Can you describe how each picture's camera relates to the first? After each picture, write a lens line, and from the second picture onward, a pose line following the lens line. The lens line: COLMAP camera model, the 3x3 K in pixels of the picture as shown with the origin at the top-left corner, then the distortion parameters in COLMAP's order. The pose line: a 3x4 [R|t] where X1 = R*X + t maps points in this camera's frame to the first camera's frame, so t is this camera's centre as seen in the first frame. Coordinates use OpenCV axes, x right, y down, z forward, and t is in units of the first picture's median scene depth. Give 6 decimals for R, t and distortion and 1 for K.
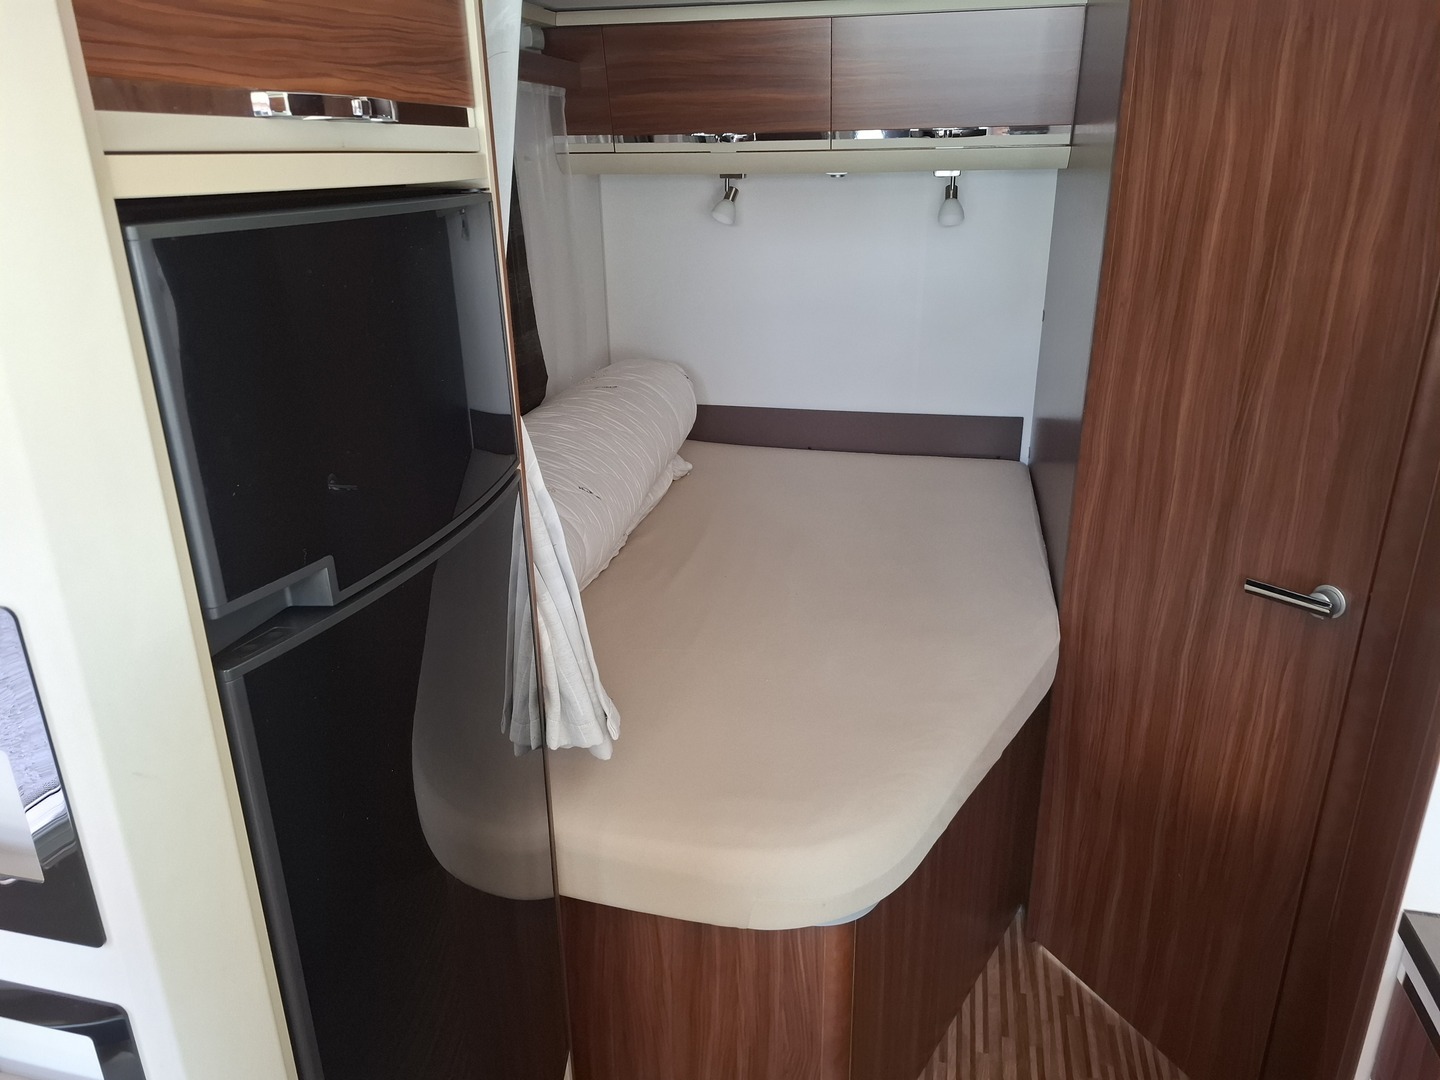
lens RADIAL K [[1006.7, 0, 732.7], [0, 1006.7, 547.8], [0, 0, 1]] dist [0.072892, -0.076111]
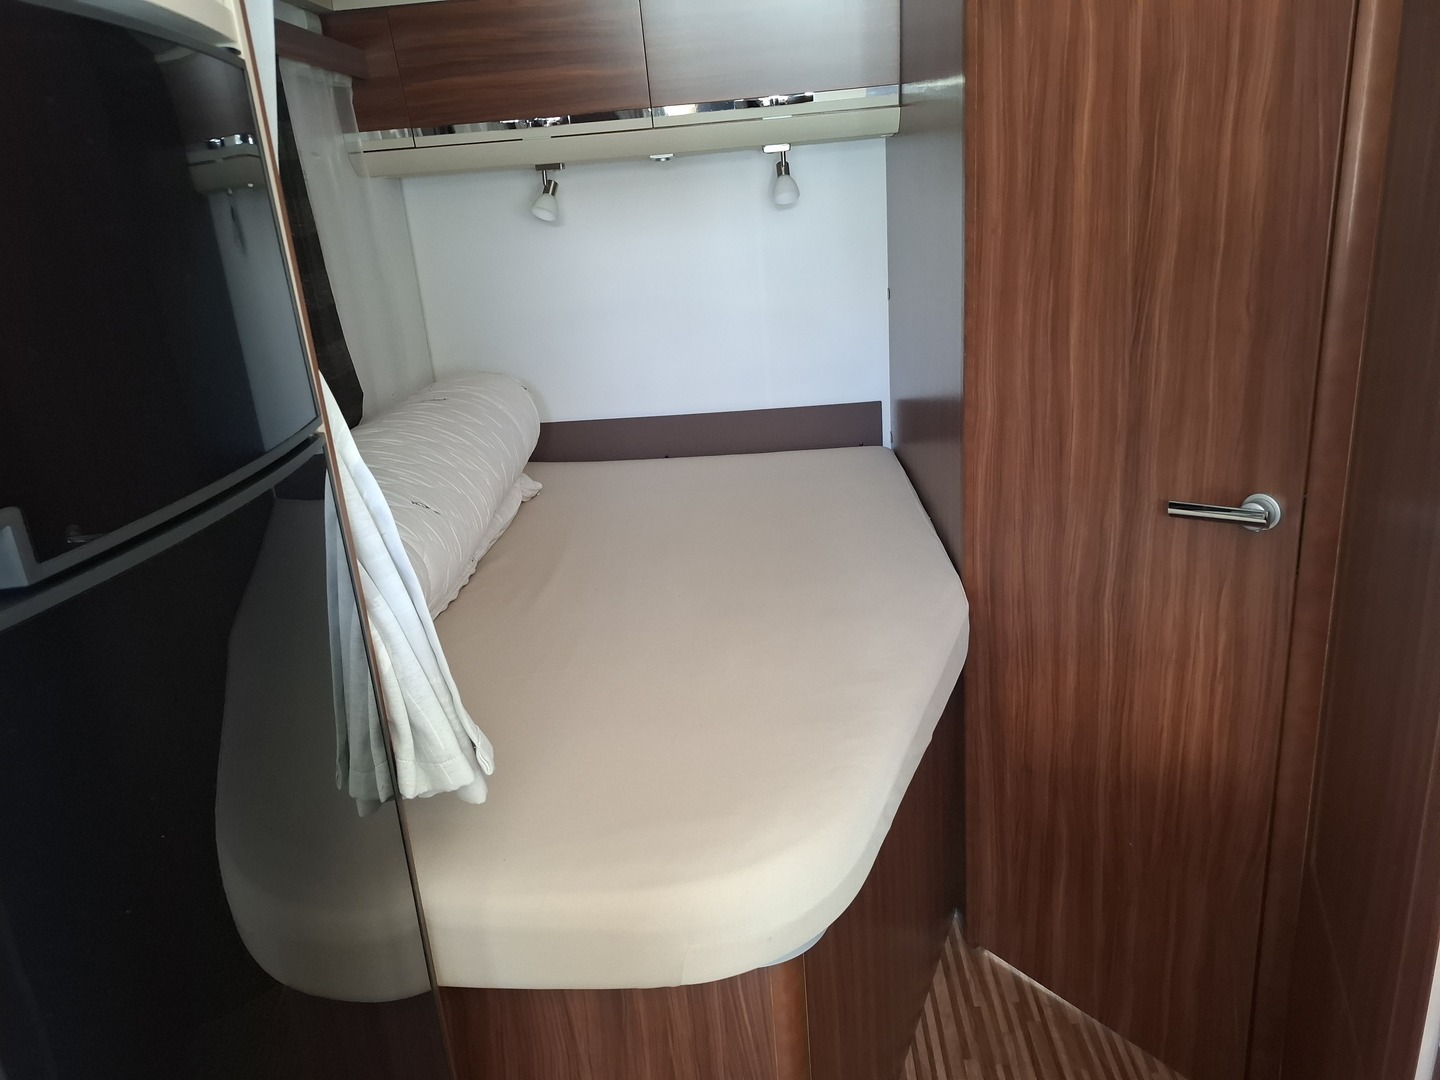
lens RADIAL K [[1006.7, 0, 726.3], [0, 1006.7, 534.5], [0, 0, 1]] dist [0.072892, -0.076111]
pose [[0.983140, -0.113461, 0.143394, -0.020840], [0.122025, 0.991144, -0.052382, 0.055213], [-0.136180, 0.068997, 0.988278, 0.139924]]
